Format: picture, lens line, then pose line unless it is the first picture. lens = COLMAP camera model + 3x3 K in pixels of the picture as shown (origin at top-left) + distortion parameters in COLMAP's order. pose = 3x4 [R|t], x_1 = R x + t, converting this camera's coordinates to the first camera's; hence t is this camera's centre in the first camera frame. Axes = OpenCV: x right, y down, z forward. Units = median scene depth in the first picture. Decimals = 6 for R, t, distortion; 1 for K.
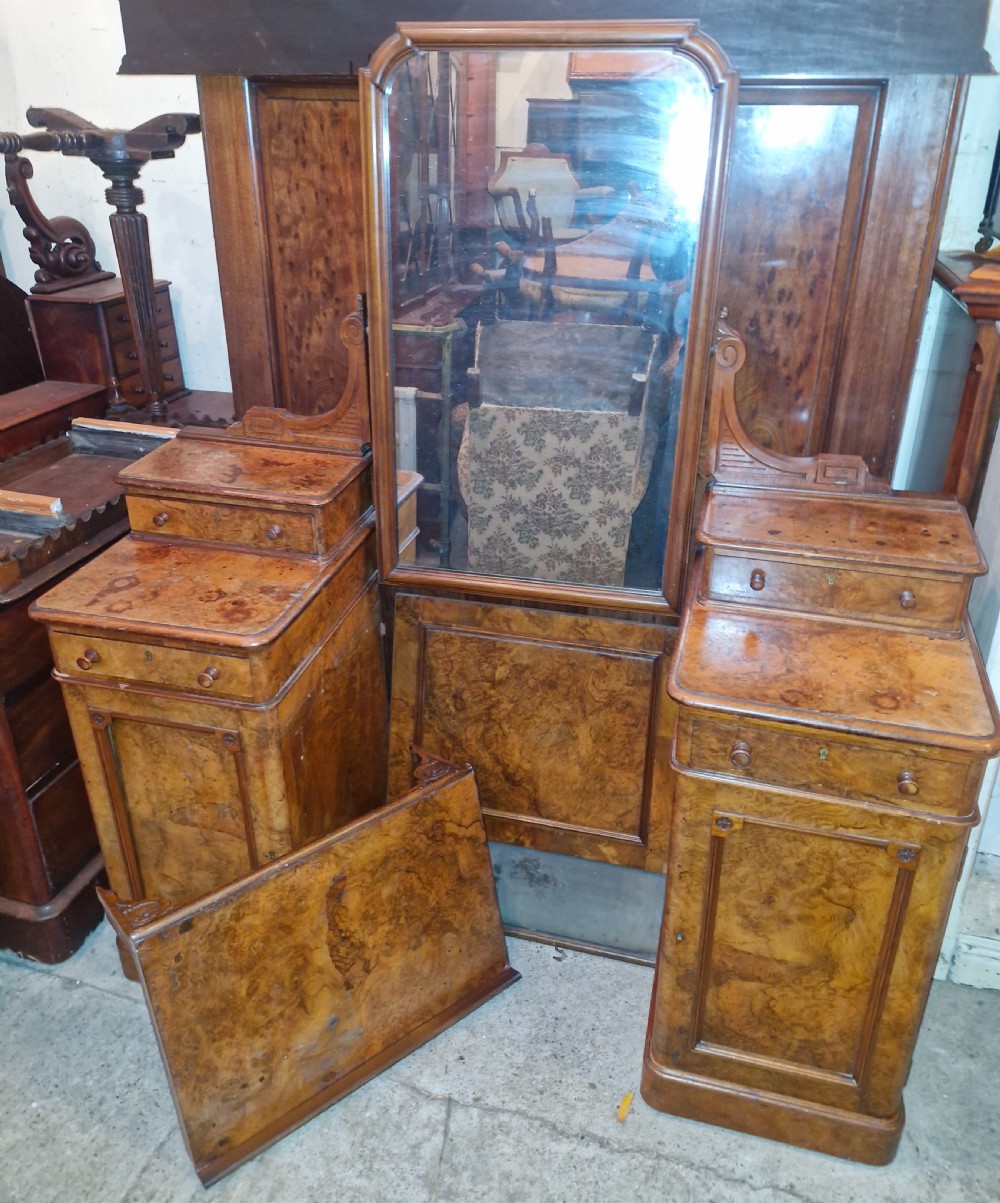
lens RADIAL K [[898.6, 0, 513.0], [0, 898.6, 515.1], [0, 0, 1]] dist [0.004559, -0.016793]
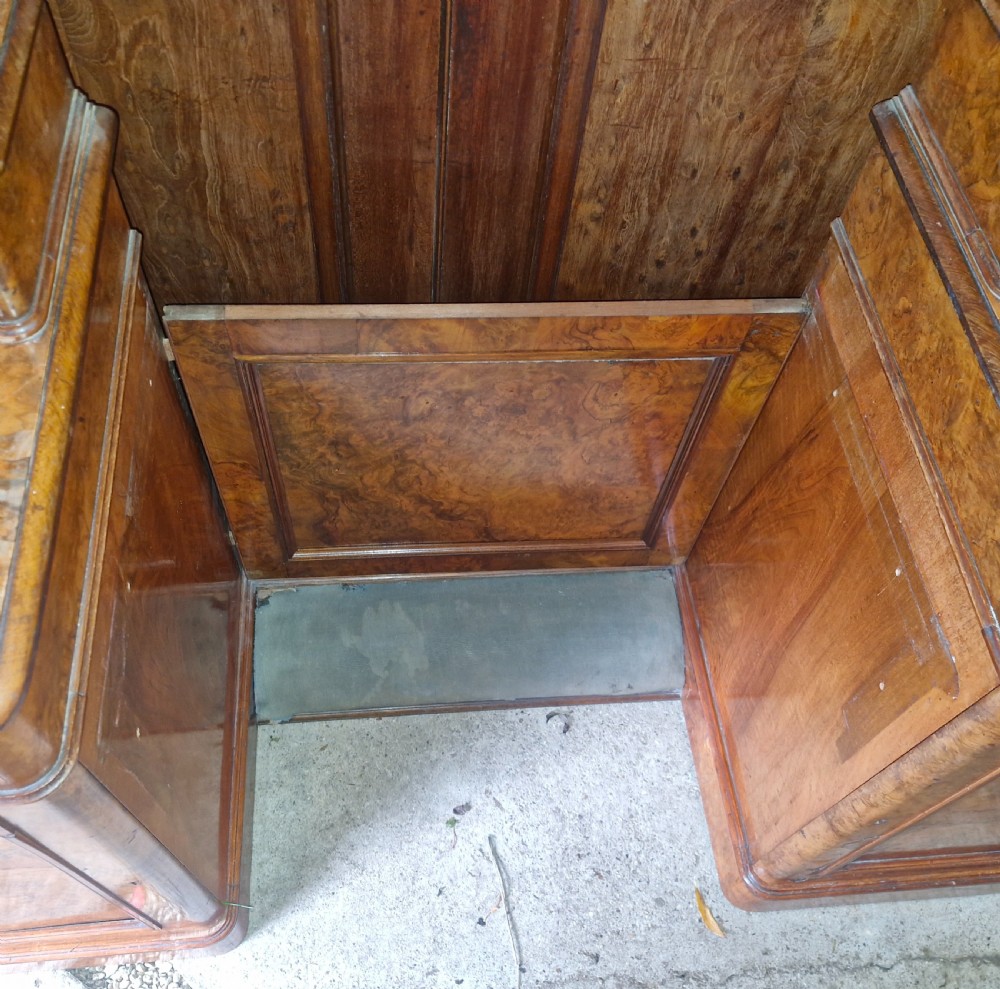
lens RADIAL K [[939.1, 0, 481.3], [0, 939.1, 504.8], [0, 0, 1]] dist [0.068280, -0.101446]
pose [[0.943970, -0.247031, 0.218852, -0.146487], [0.077521, 0.810538, 0.580533, -0.099455], [-0.320797, -0.531040, 0.784274, 0.631262]]
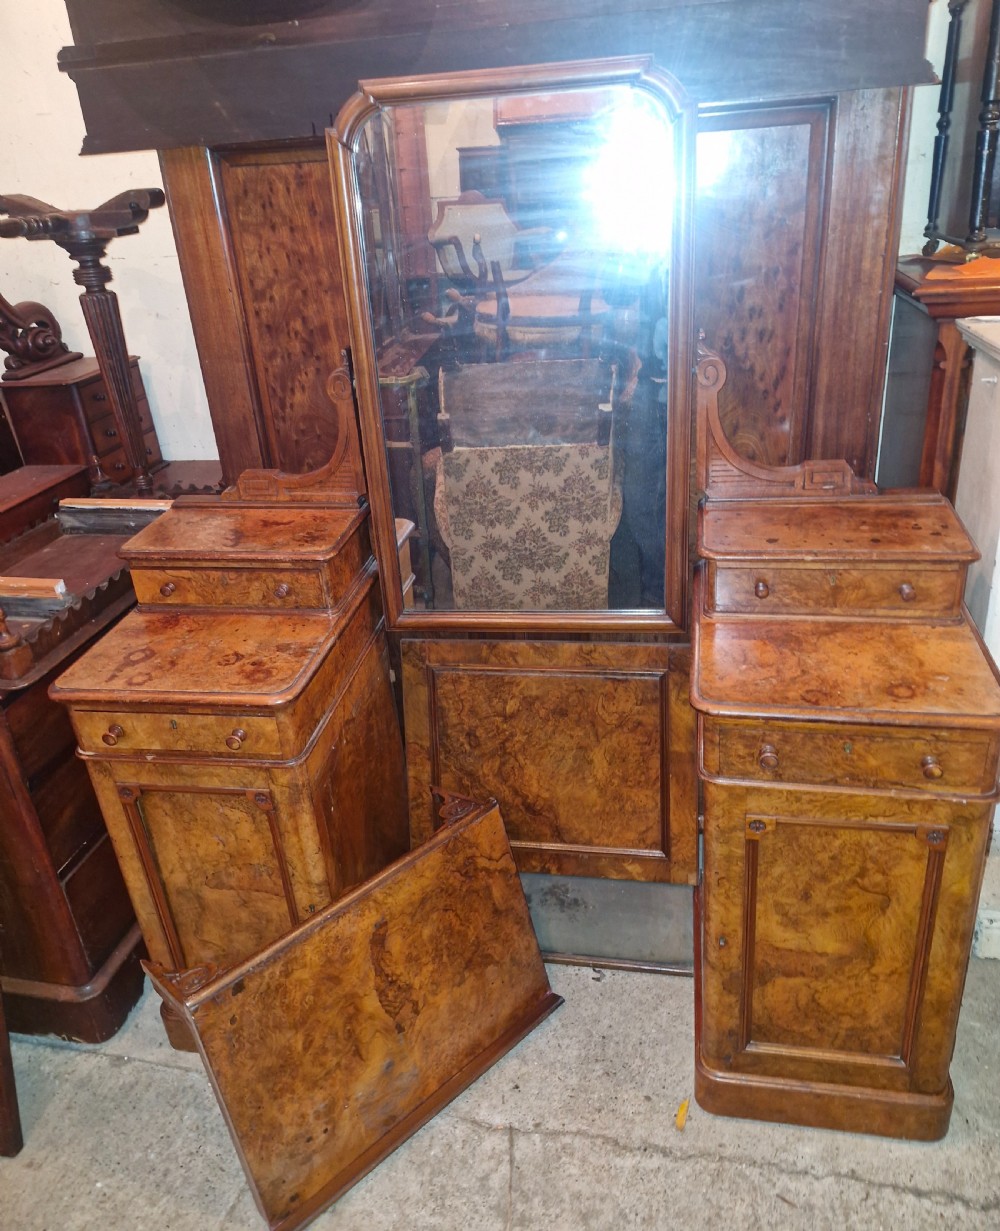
lens RADIAL K [[882.5, 0, 504.5], [0, 882.5, 548.8], [0, 0, 1]] dist [0.005425, -0.016646]
pose [[0.994412, -0.099998, 0.033847, -0.046723], [0.100238, 0.994948, -0.005466, 0.002745], [-0.033130, 0.008828, 0.999412, -0.003528]]
